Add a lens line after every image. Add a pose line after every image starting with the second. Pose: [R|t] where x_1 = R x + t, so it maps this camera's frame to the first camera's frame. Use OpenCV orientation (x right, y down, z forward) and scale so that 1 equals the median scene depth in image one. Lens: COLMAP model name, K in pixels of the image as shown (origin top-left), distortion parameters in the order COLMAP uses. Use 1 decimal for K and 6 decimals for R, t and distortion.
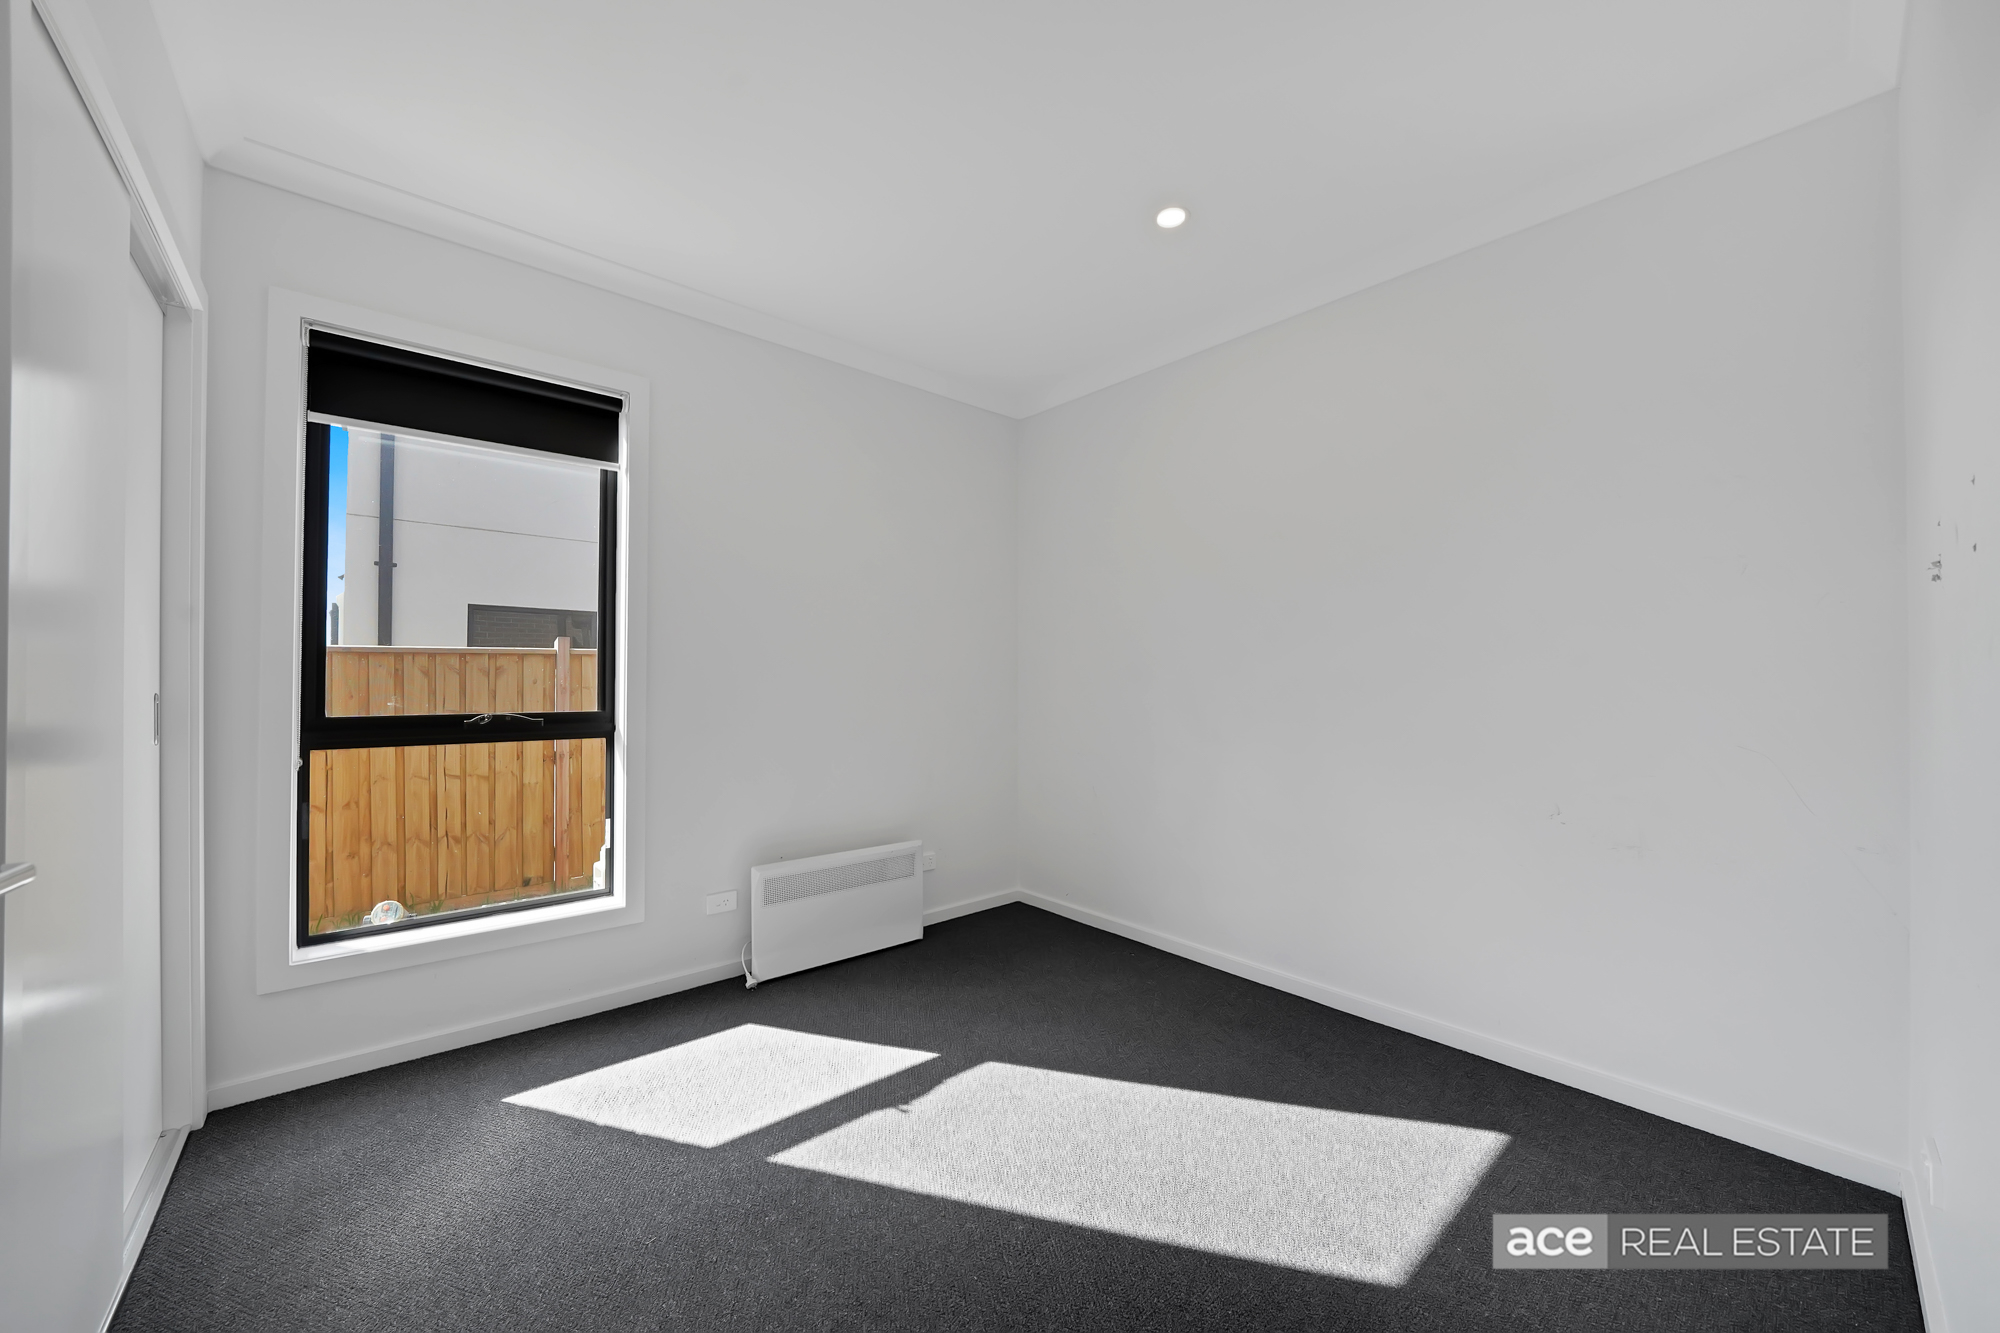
lens RADIAL K [[700.3, 0, 989.6], [0, 700.3, 669.8], [0, 0, 1]] dist [-0.019984, 0.002776]
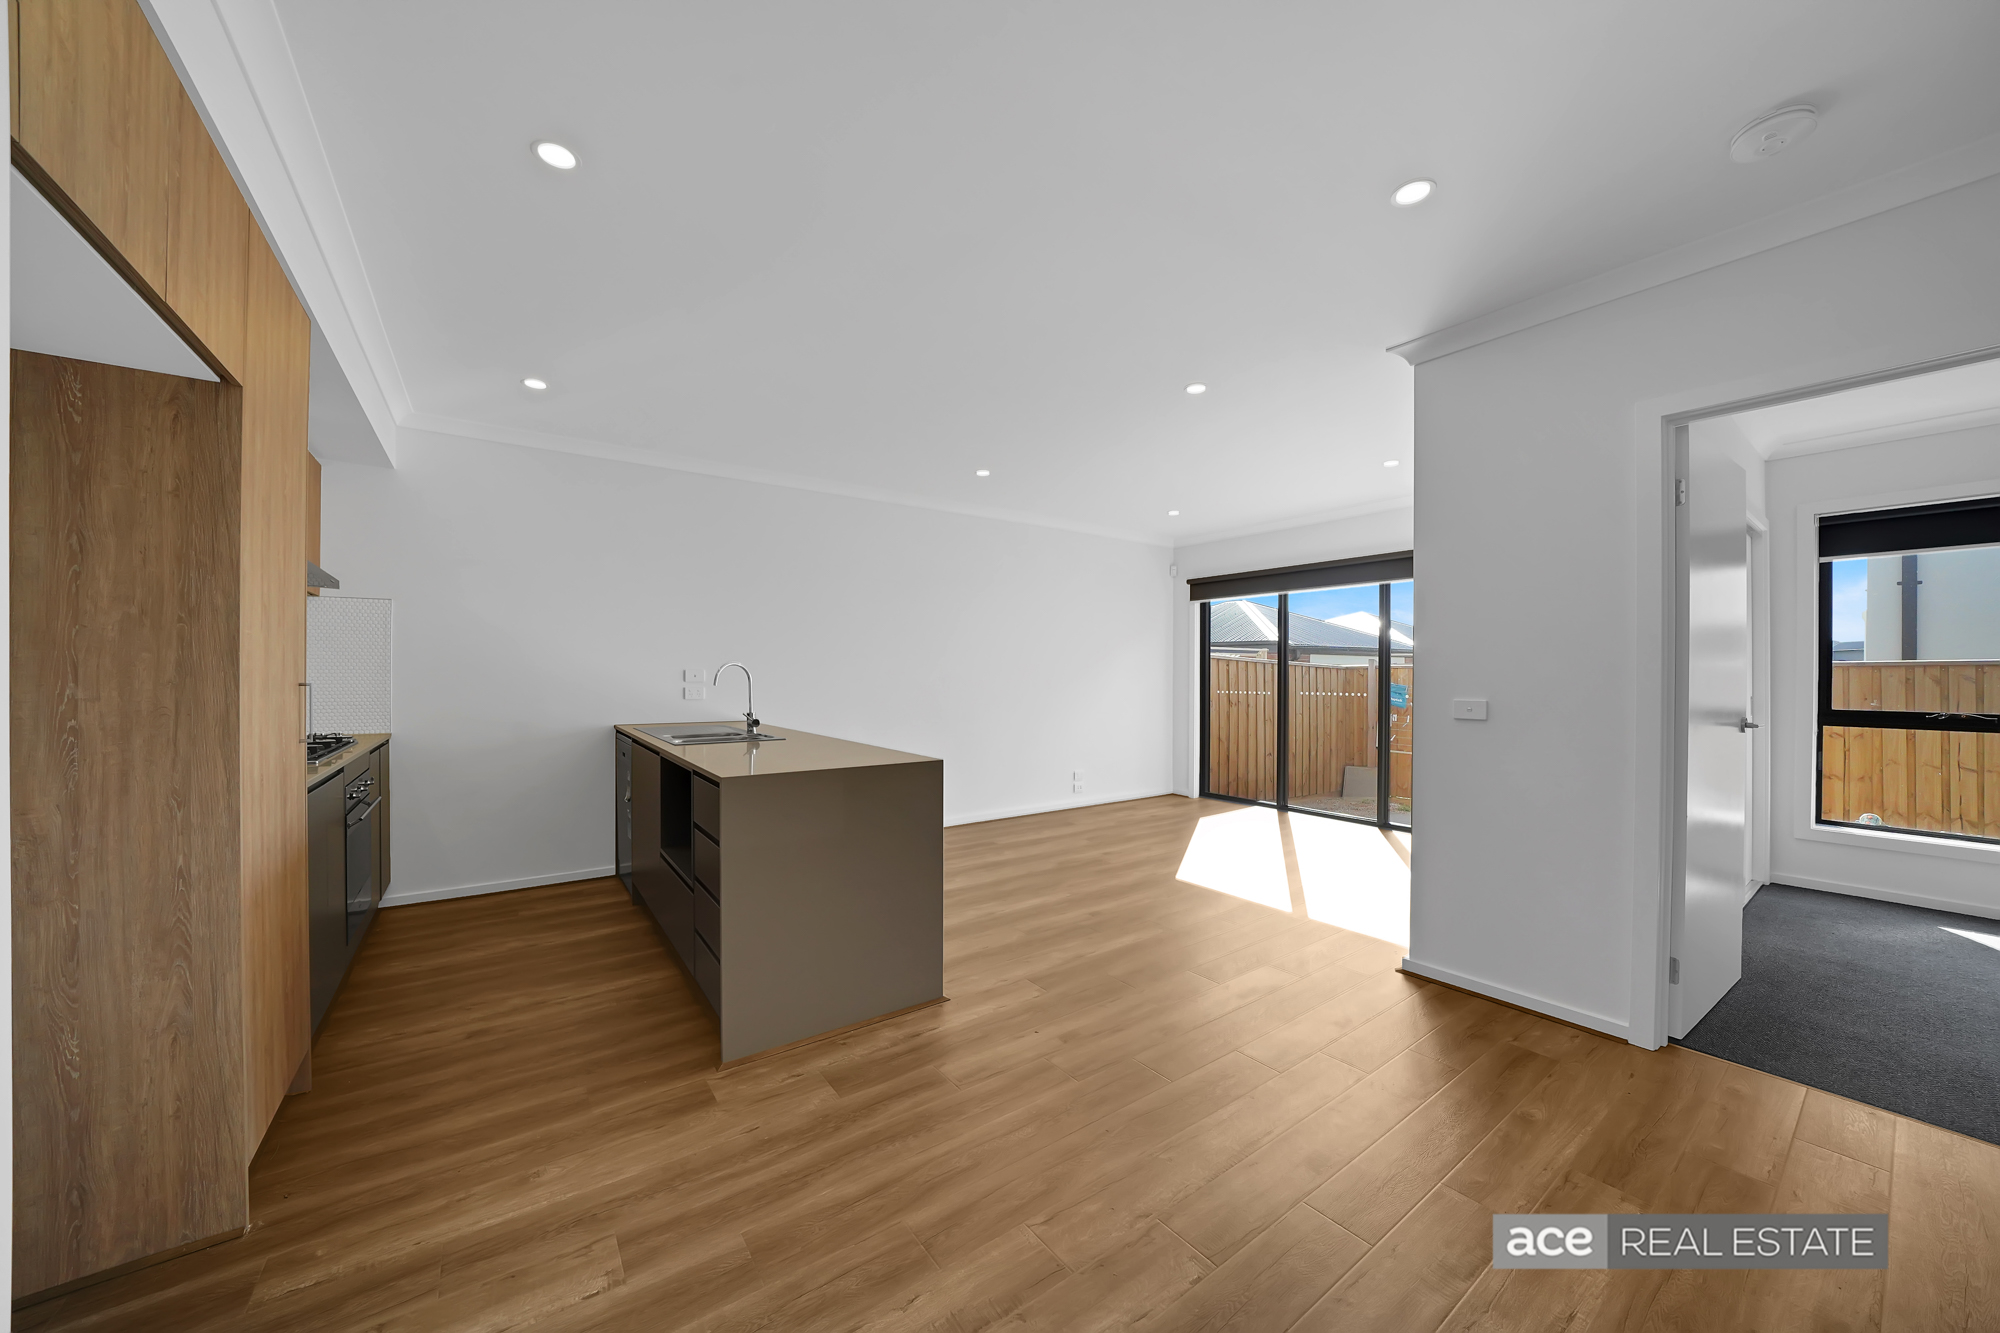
lens RADIAL K [[700.3, 0, 984.8], [0, 700.3, 675.4], [0, 0, 1]] dist [-0.019984, 0.002776]
pose [[-0.110441, 0.001712, -0.993881, 0.605950], [0.010334, 0.999946, 0.000574, -0.026389], [0.993829, -0.010207, -0.110453, -0.578895]]
